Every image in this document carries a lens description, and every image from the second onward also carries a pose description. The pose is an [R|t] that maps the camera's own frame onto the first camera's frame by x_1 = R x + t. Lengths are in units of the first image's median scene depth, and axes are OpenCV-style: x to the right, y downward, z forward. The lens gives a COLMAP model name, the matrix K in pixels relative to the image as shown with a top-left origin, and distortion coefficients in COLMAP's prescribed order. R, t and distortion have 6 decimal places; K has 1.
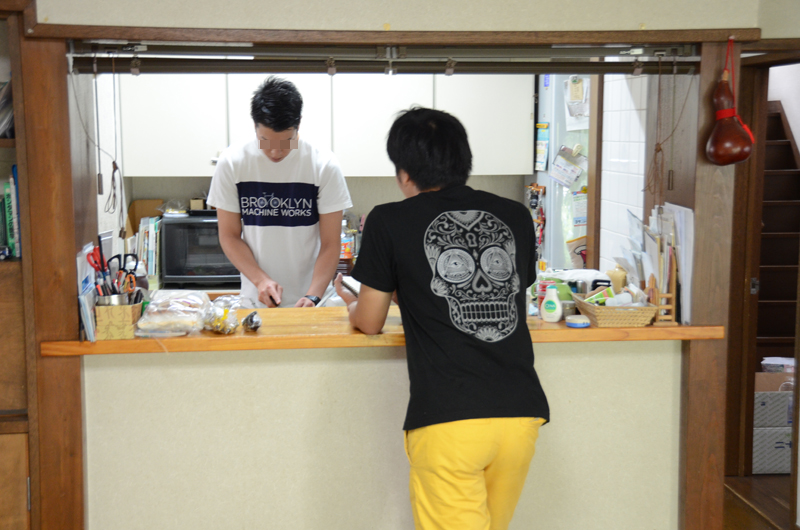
lens RADIAL K [[1173.4, 0, 400.0], [0, 1173.4, 265.0], [0, 0, 1]] dist [0.486768, 0.008442]
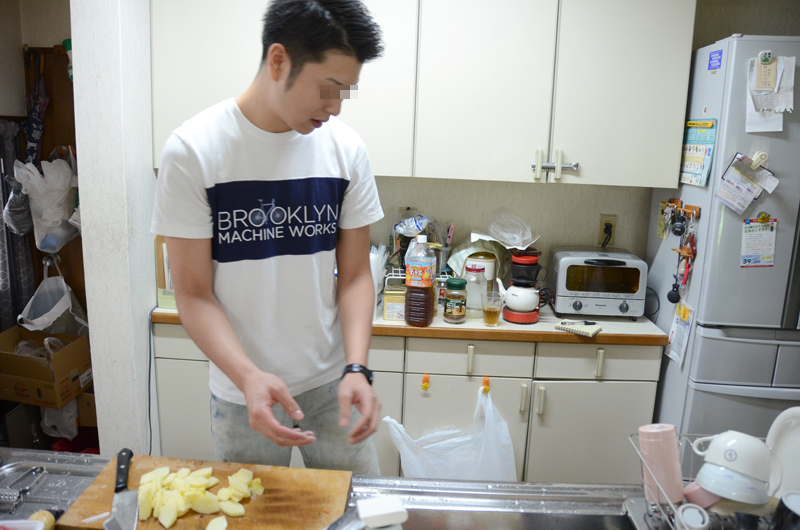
lens RADIAL K [[624.0, 0, 402.5], [0, 624.0, 269.6], [0, 0, 1]] dist [-0.167247, 0.121709]
pose [[0.988193, 0.068827, -0.136887, -0.004167], [-0.056483, 0.994146, 0.092105, -0.051715], [0.142425, -0.083286, 0.986295, 0.603055]]
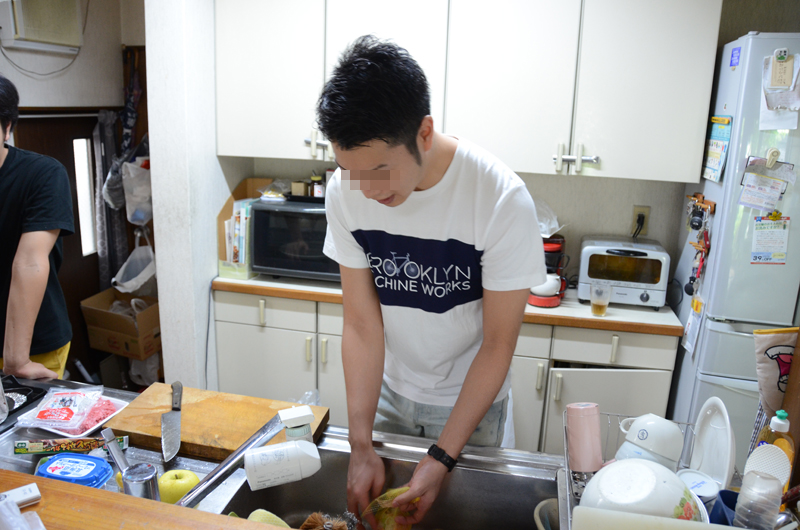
lens RADIAL K [[621.0, 0, 396.0], [0, 621.0, 271.4], [0, 0, 1]] dist [-0.165712, 0.118893]
pose [[0.946198, 0.117055, -0.301673, 0.051150], [-0.076513, 0.986775, 0.142905, -0.061655], [0.314411, -0.112134, 0.942641, 0.578741]]
